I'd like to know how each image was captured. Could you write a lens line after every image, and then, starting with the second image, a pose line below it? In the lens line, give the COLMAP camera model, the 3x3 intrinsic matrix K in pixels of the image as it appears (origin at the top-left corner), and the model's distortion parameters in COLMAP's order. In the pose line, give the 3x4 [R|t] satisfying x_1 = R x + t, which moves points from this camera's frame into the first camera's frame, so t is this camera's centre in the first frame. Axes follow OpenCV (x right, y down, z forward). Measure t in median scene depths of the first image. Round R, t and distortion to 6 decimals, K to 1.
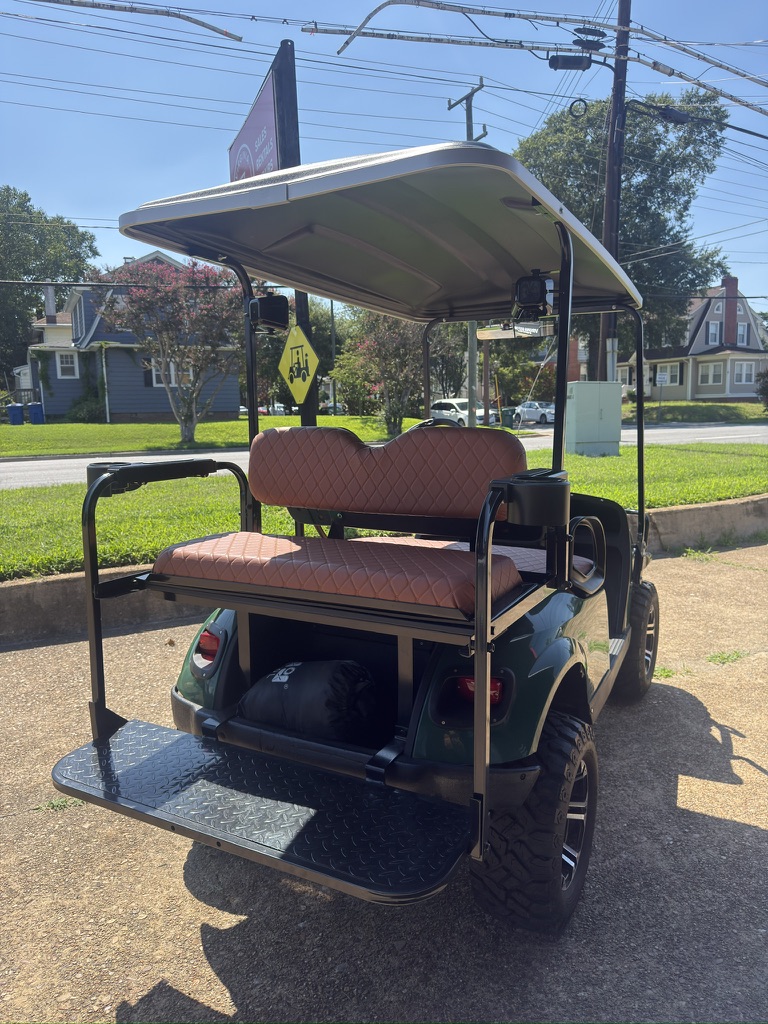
lens RADIAL K [[717.6, 0, 391.3], [0, 717.6, 521.1], [0, 0, 1]] dist [0.036371, -0.051609]
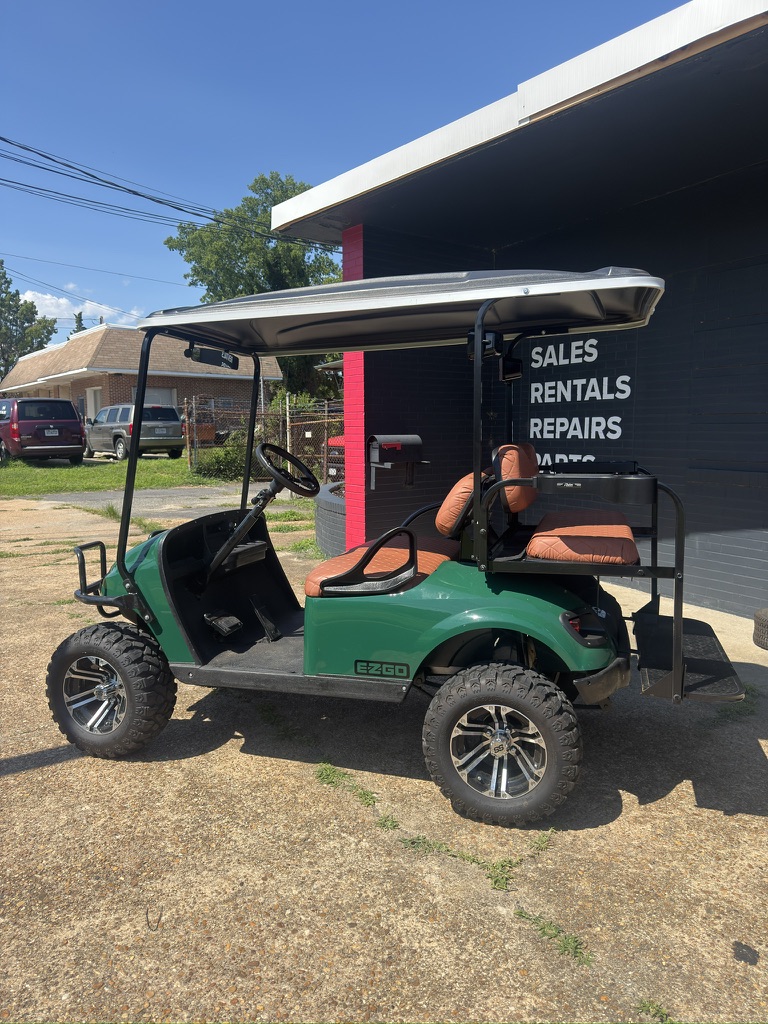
lens RADIAL K [[717.6, 0, 377.5], [0, 717.6, 518.7], [0, 0, 1]] dist [0.036371, -0.051609]
pose [[-0.190103, -0.097603, 0.976901, -0.515304], [0.153185, 0.979910, 0.127713, -0.080908], [-0.969740, 0.173925, -0.171332, 0.575860]]
